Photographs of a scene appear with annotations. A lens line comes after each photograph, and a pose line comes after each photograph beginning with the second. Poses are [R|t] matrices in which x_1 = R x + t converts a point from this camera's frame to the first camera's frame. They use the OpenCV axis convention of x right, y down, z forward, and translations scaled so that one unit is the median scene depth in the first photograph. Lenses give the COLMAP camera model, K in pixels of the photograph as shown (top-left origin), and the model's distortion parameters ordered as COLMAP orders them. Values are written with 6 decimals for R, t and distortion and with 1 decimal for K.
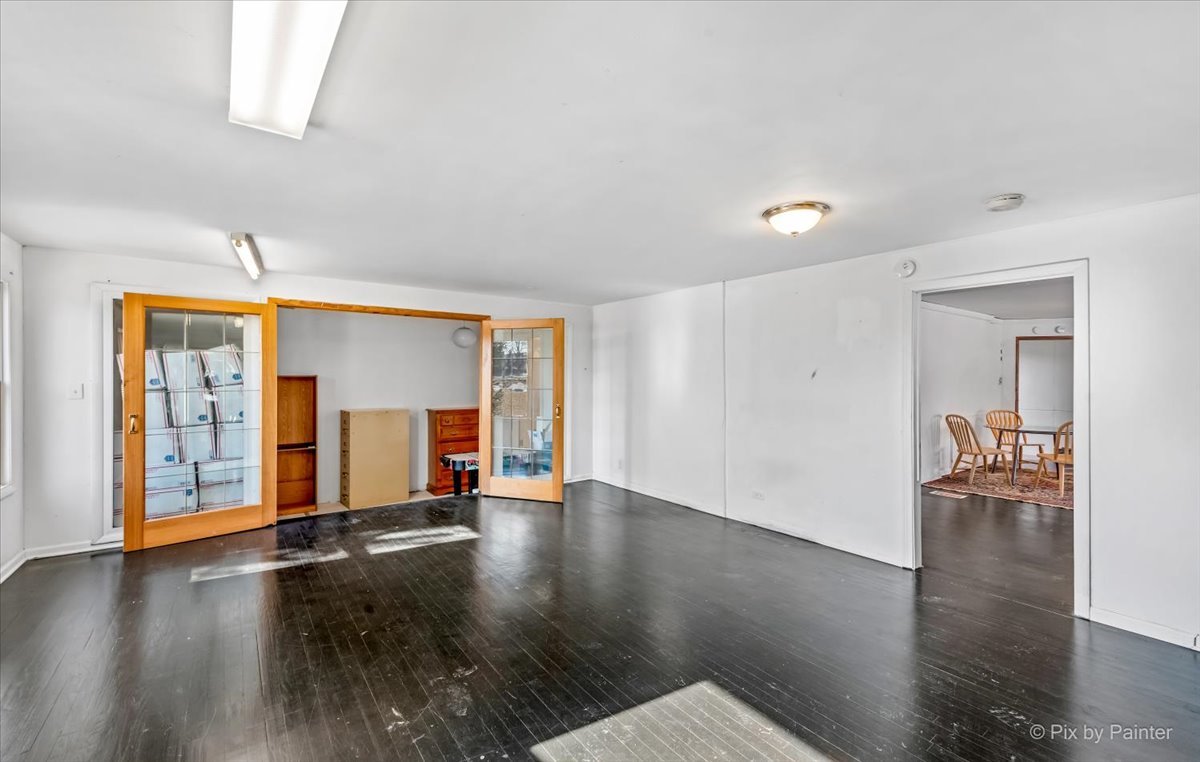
lens RADIAL K [[520.2, 0, 600.0], [0, 520.2, 381.0], [0, 0, 1]] dist [0.001393, -0.000006]
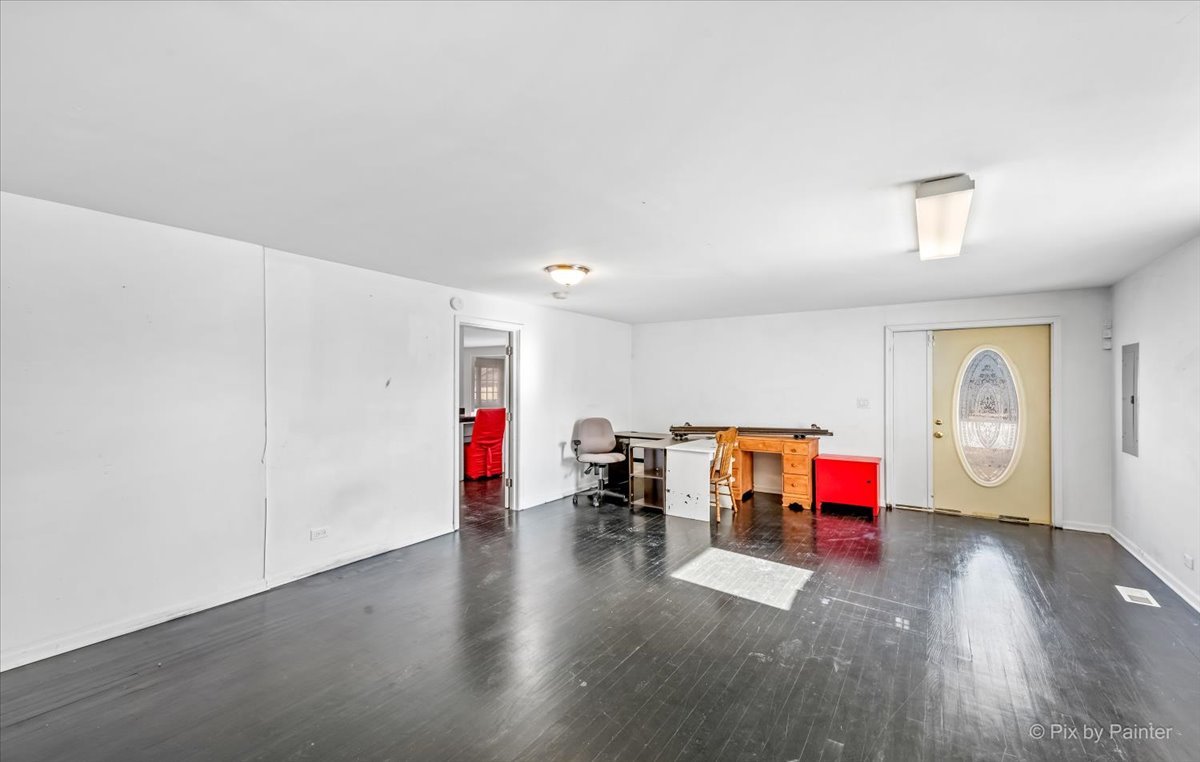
lens RADIAL K [[520.2, 0, 600.0], [0, 520.2, 381.0], [0, 0, 1]] dist [0.001393, -0.000006]
pose [[-0.366544, -0.001821, 0.930399, -1.187012], [0.007457, 0.999960, 0.004895, -0.033342], [-0.930371, 0.008733, -0.366515, 1.759874]]
